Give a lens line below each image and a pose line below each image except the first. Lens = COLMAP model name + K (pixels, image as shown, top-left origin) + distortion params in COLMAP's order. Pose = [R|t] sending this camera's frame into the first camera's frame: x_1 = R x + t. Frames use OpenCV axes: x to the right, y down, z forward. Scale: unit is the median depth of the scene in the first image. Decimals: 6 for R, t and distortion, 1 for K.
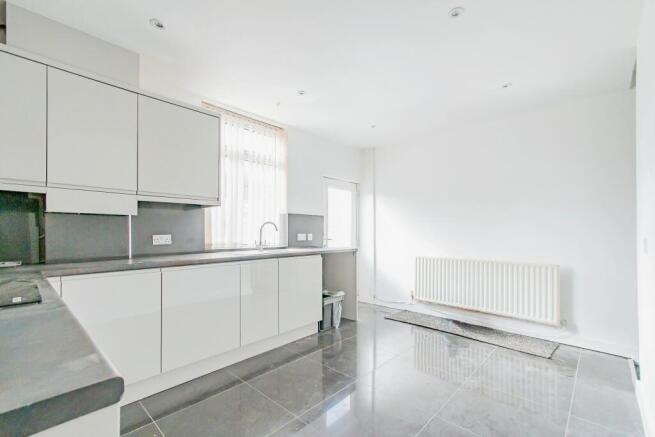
lens RADIAL K [[283.1, 0, 328.7], [0, 283.1, 233.1], [0, 0, 1]] dist [0.000791, 0.000177]
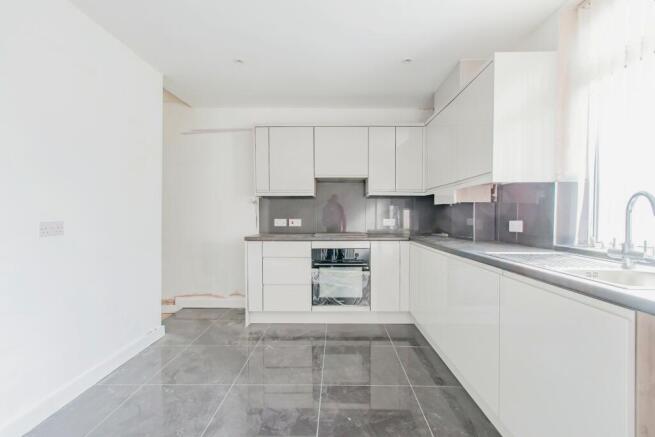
lens RADIAL K [[290.3, 0, 328.2], [0, 290.3, 222.7], [0, 0, 1]] dist [0.000853, 0.000442]
pose [[-0.740573, 0.014502, -0.671820, 0.365746], [-0.005014, 0.999620, 0.027105, -0.006944], [0.671957, 0.023442, -0.740219, 1.078298]]
